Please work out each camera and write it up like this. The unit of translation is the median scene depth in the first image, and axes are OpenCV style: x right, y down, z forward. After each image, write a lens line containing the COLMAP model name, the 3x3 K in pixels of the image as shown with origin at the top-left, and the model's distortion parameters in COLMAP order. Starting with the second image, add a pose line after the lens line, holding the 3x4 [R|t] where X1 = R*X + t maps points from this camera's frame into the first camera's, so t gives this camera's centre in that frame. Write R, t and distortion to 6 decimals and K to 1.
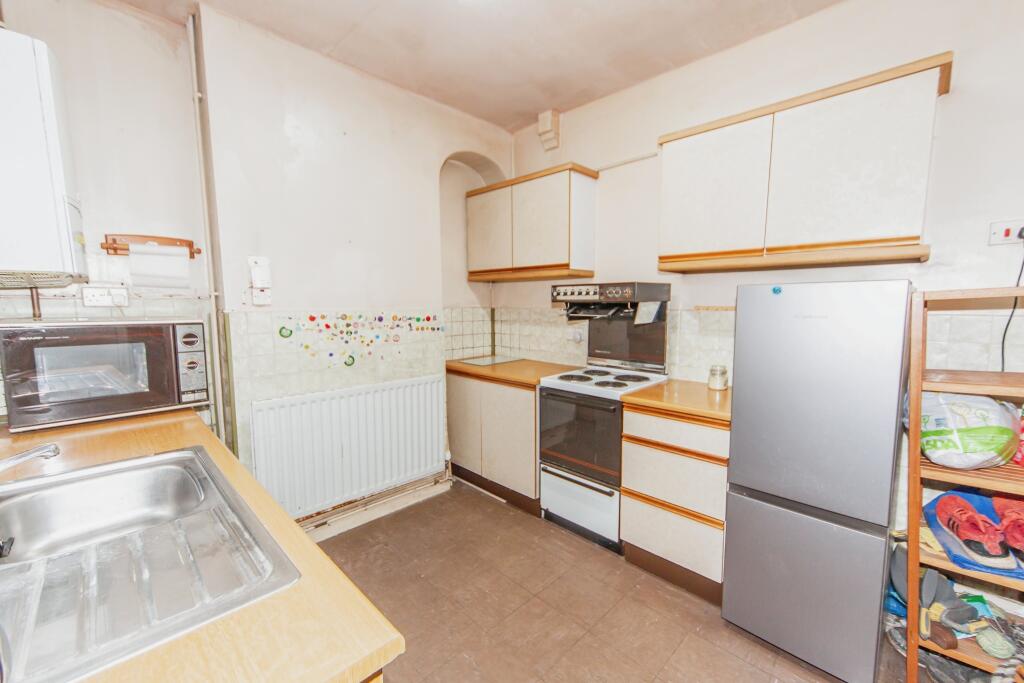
lens RADIAL K [[410.3, 0, 512.6], [0, 410.3, 340.7], [0, 0, 1]] dist [0.018402, 0.000031]
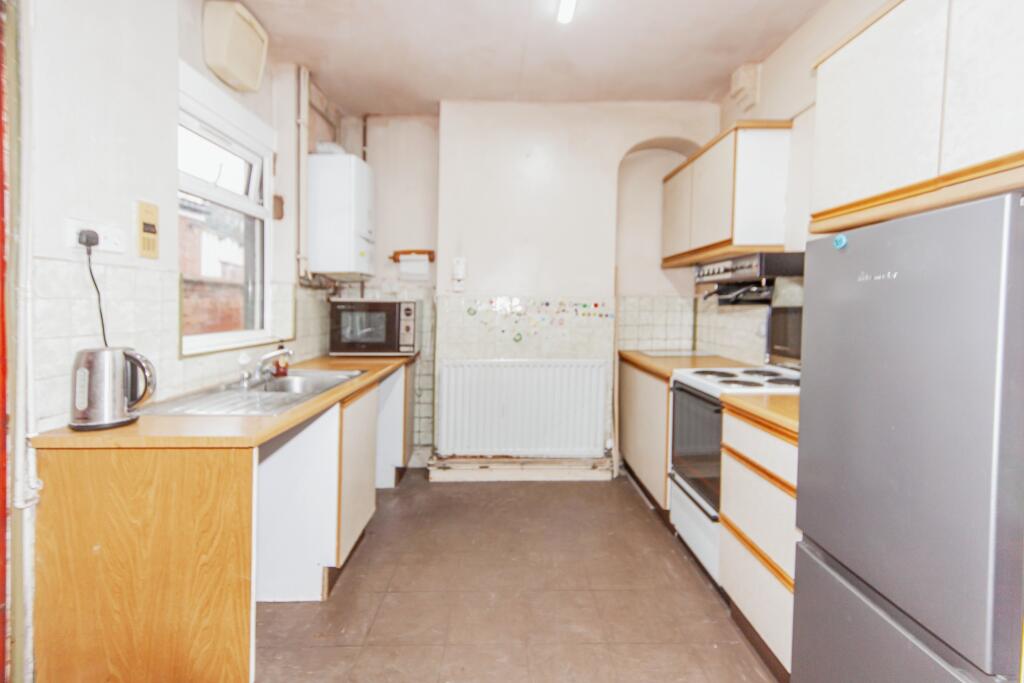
lens RADIAL K [[440.3, 0, 511.2], [0, 440.3, 305.7], [0, 0, 1]] dist [0.001497, -0.000302]
pose [[0.704311, 0.000561, -0.709892, 0.473302], [-0.067825, 0.995478, -0.066505, 0.039795], [0.706644, 0.094988, 0.701164, 0.074000]]
